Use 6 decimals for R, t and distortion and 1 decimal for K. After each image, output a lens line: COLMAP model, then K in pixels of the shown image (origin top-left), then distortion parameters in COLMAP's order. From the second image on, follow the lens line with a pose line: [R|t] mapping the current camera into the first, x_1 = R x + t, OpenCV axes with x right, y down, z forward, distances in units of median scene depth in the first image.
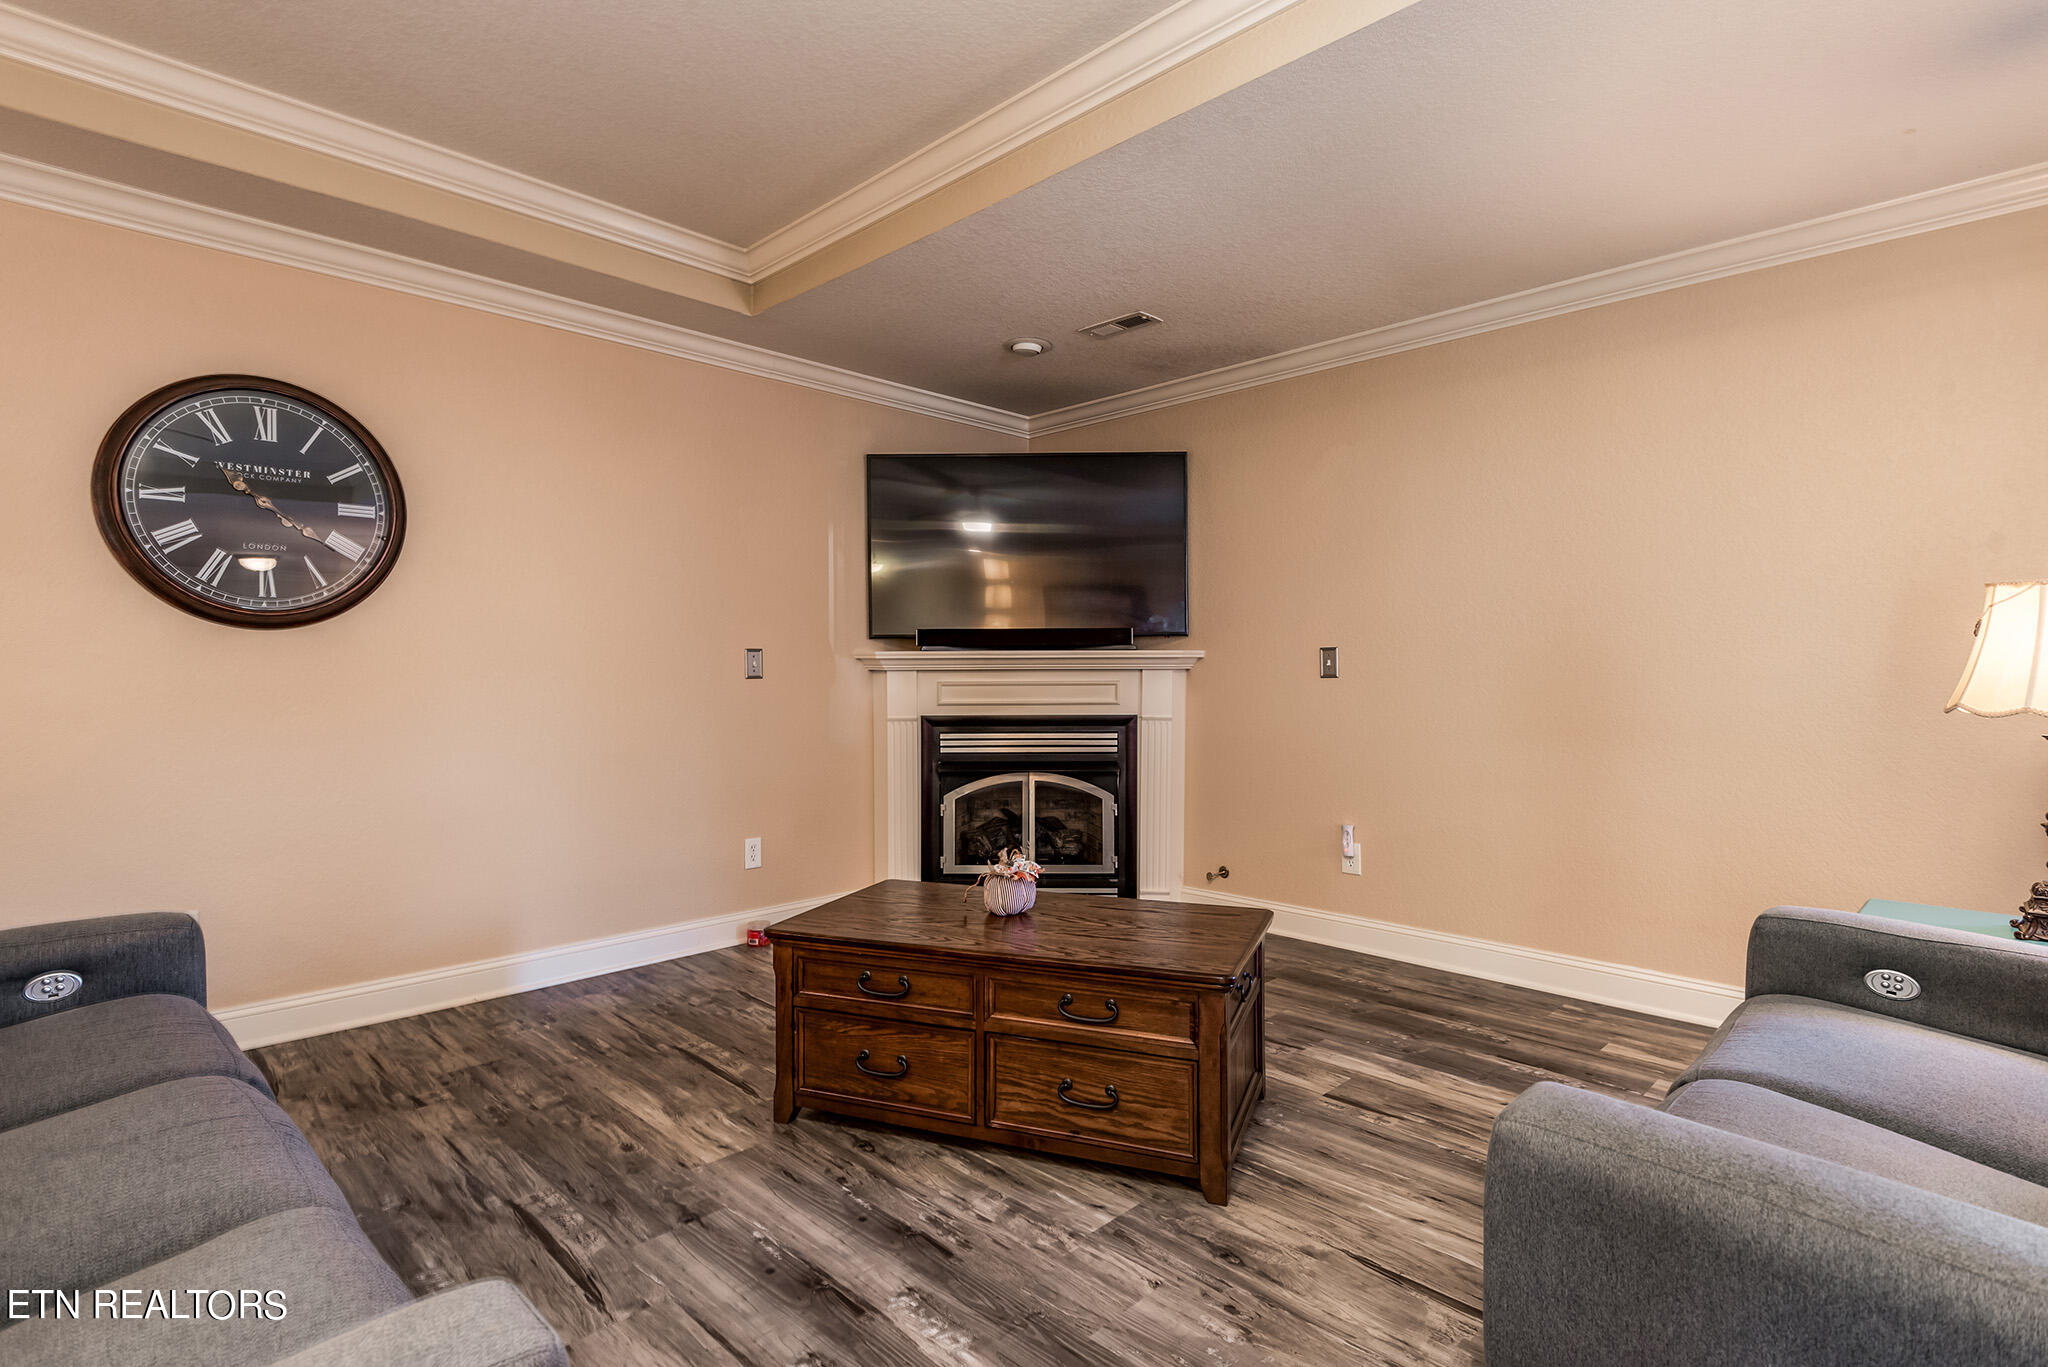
lens RADIAL K [[1013.8, 0, 1023.4], [0, 1013.8, 670.6], [0, 0, 1]] dist [0.030447, -0.023557]
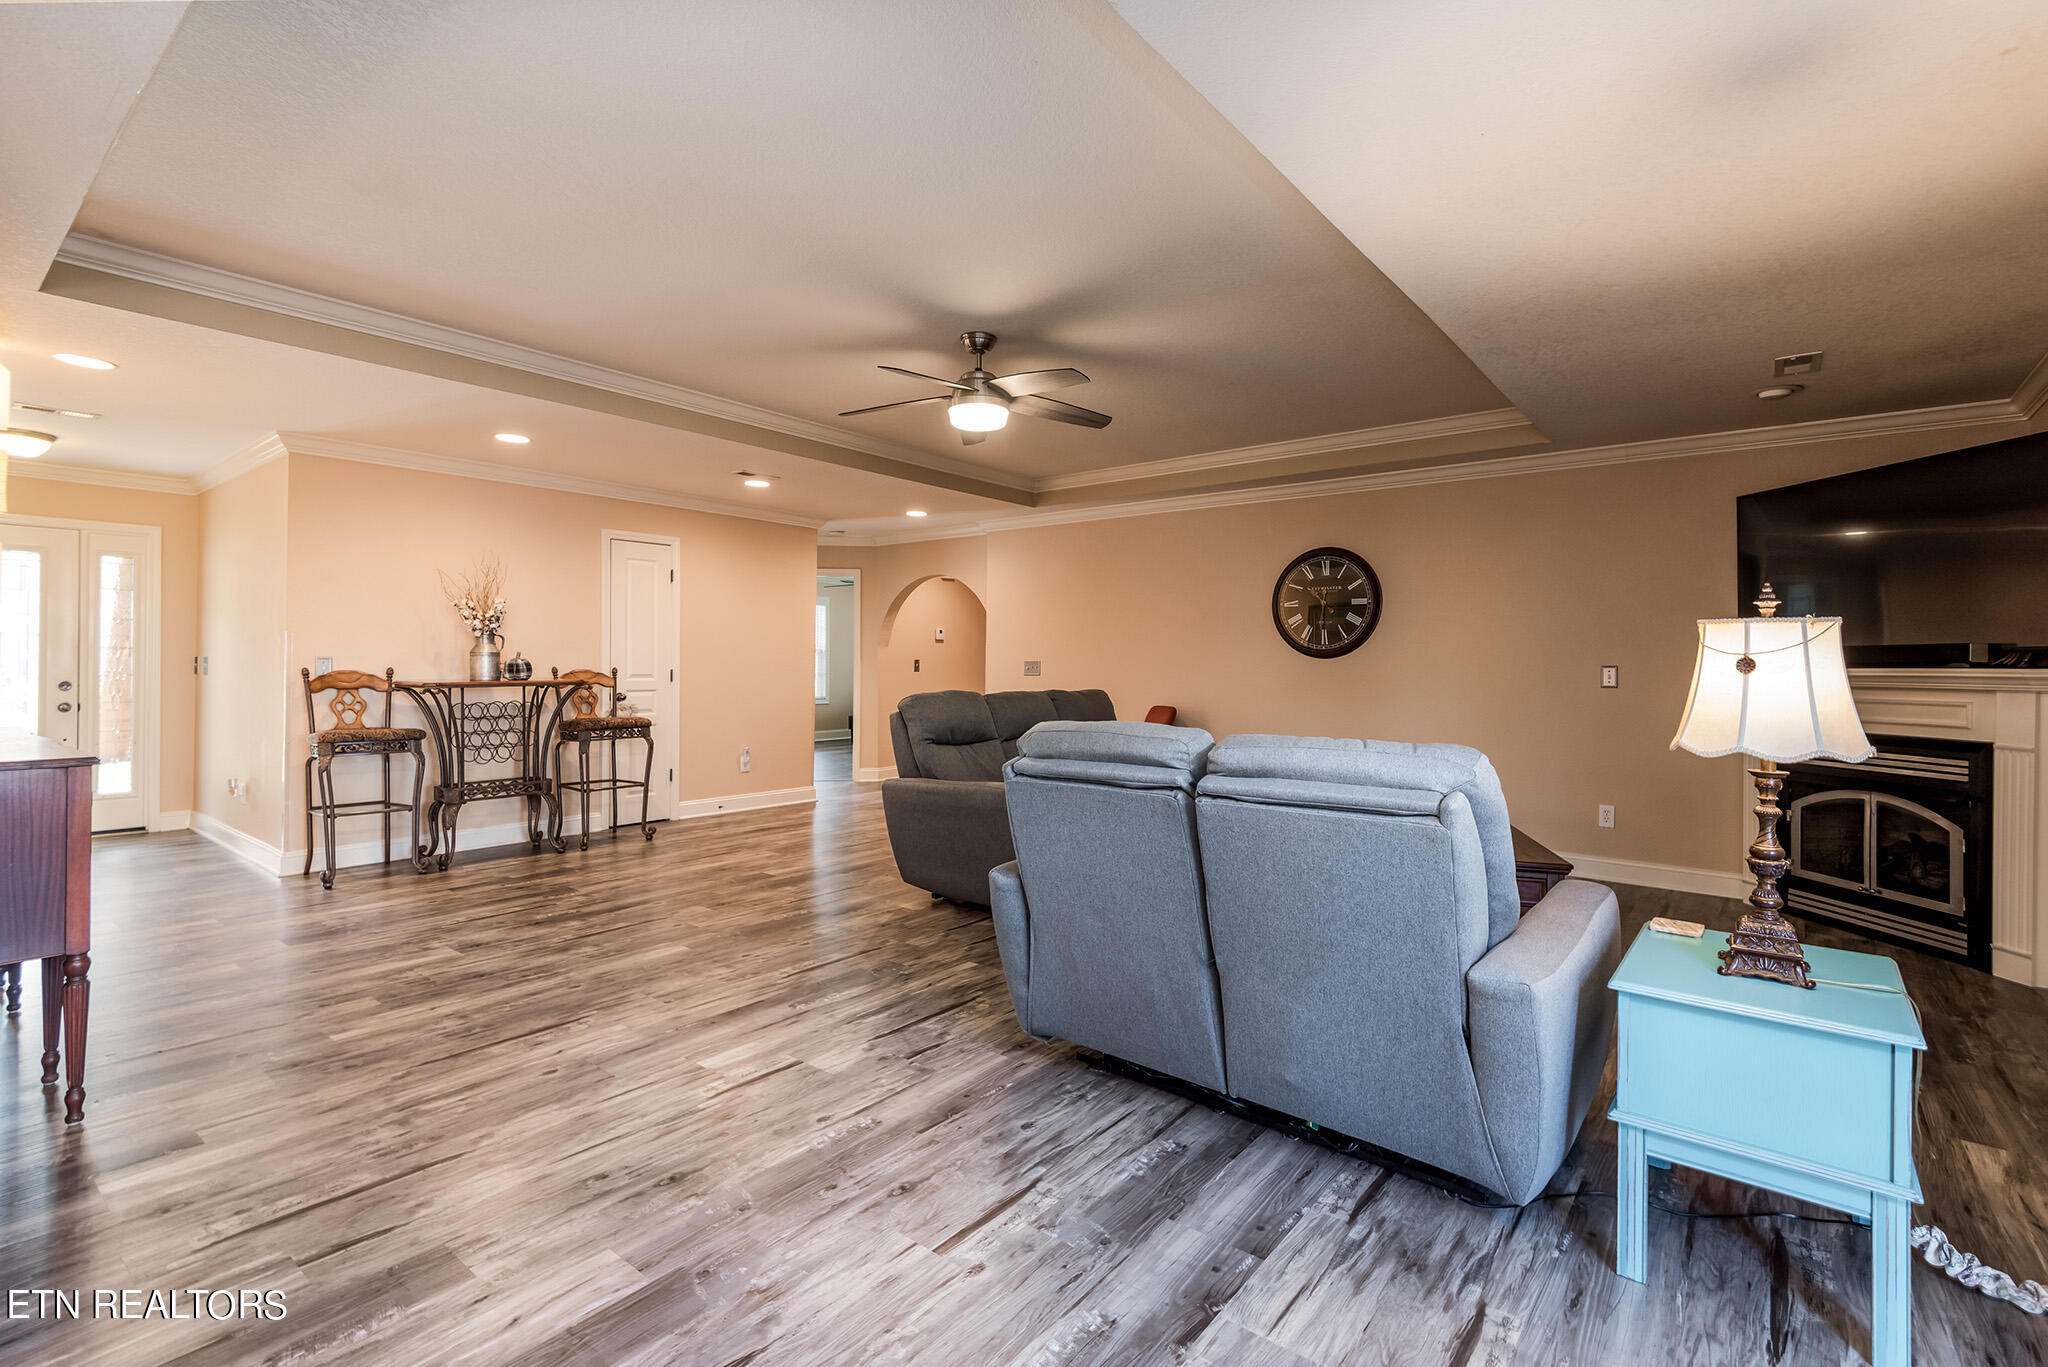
lens RADIAL K [[948.0, 0, 1028.4], [0, 948.0, 666.4], [0, 0, 1]] dist [0.021883, -0.000761]
pose [[0.109523, 0.004345, -0.993975, 0.938526], [-0.011589, 0.999928, 0.003094, -0.016520], [0.993917, 0.011180, 0.109565, 0.087951]]
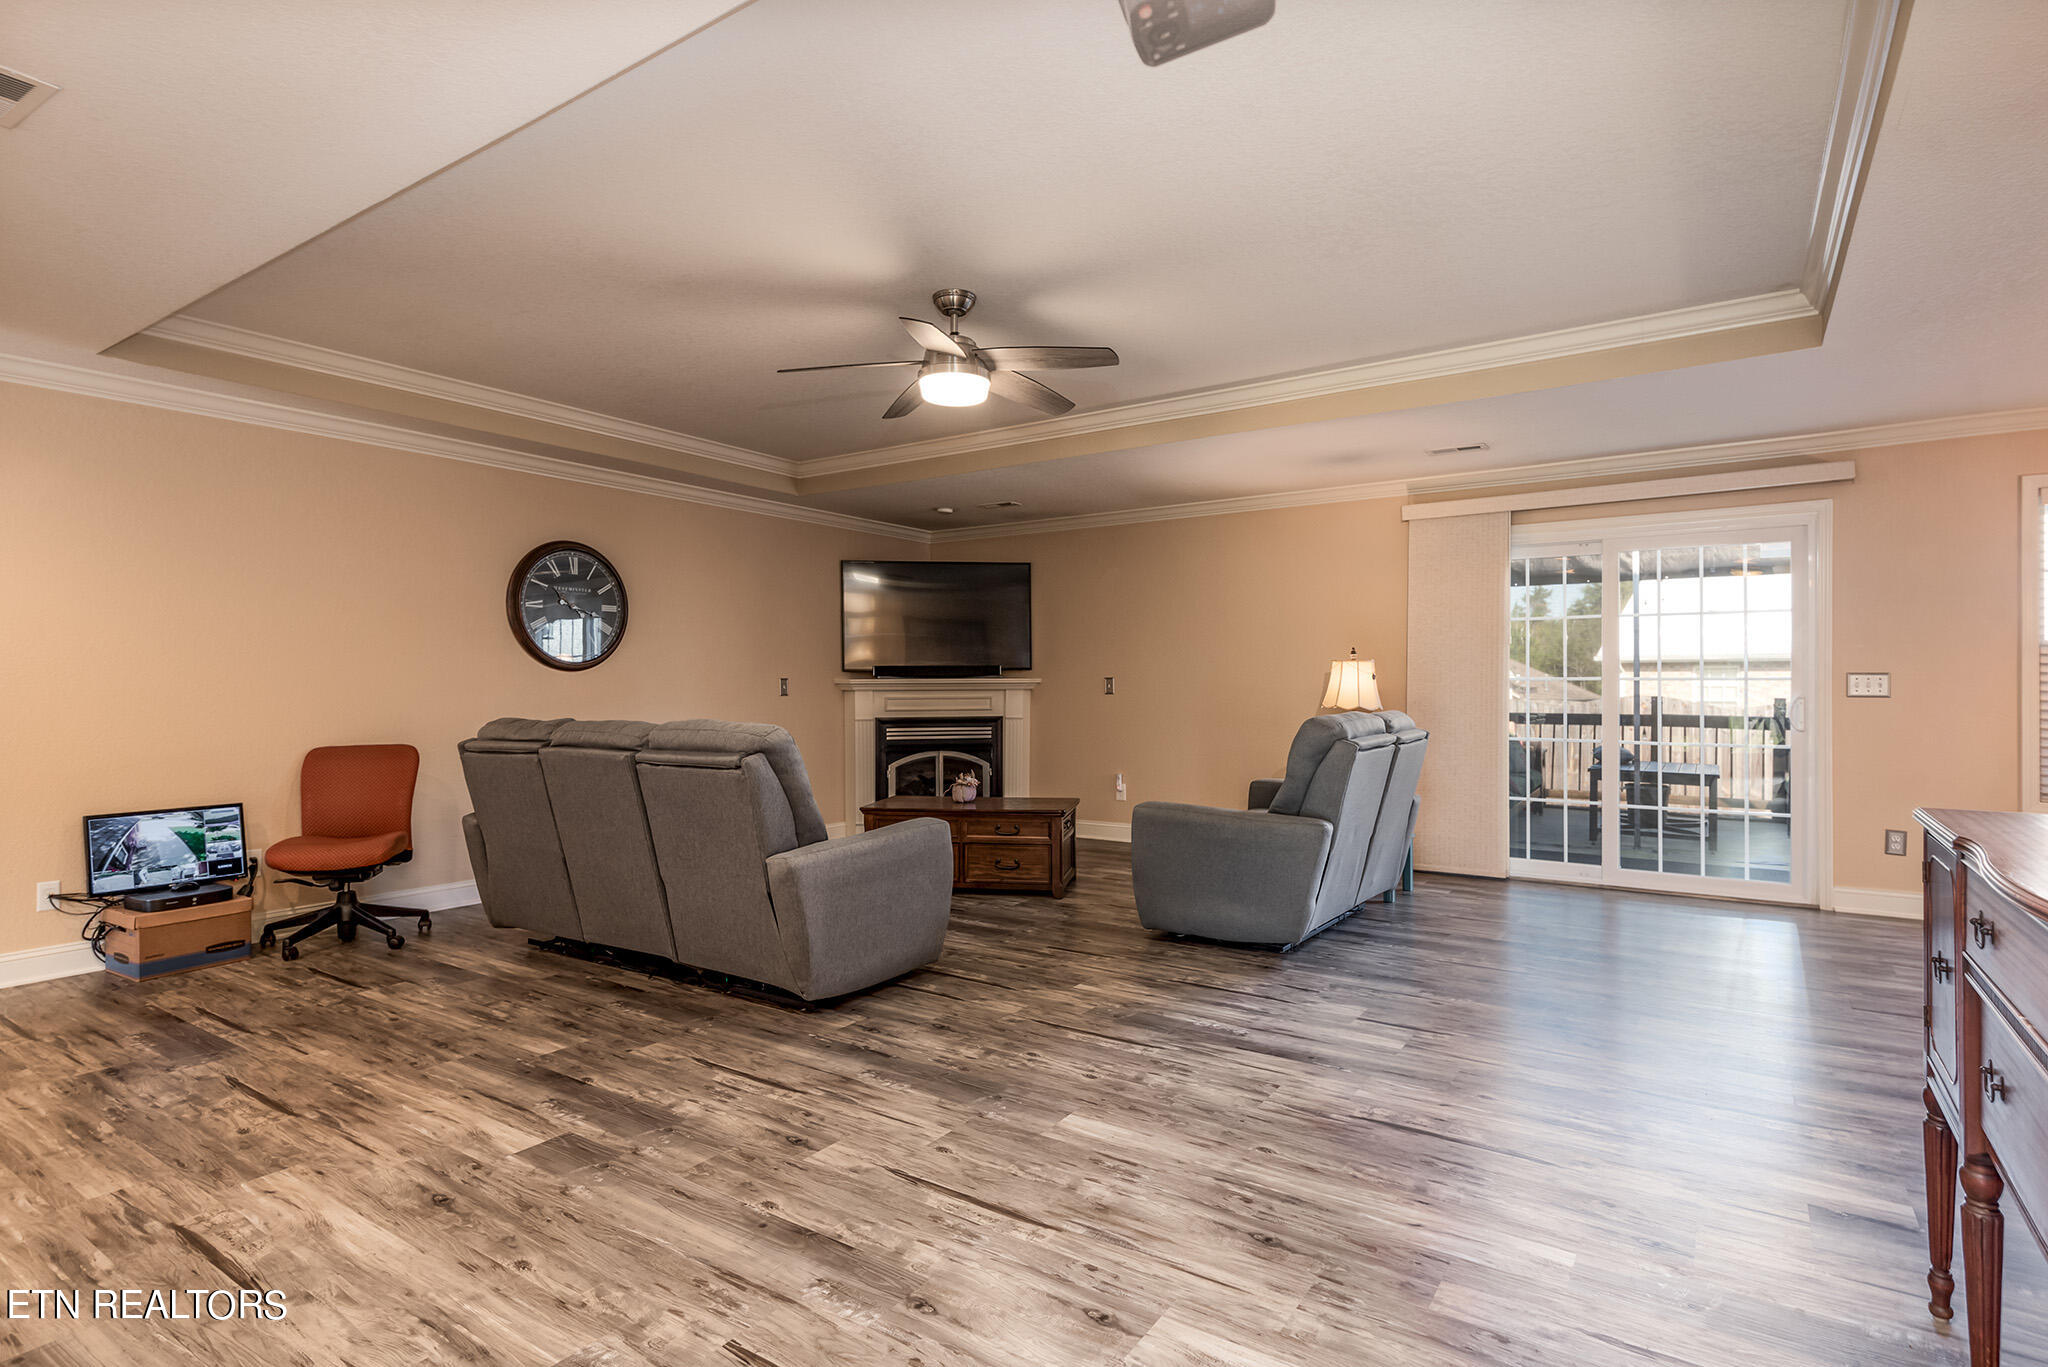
lens RADIAL K [[1038.3, 0, 1024.0], [0, 1038.3, 683.5], [0, 0, 1]] dist [0.002735, 0.002078]
pose [[0.982454, -0.002040, 0.186492, -0.197406], [0.002515, 0.999994, -0.002309, -0.008279], [-0.186486, 0.002738, 0.982454, -0.802759]]
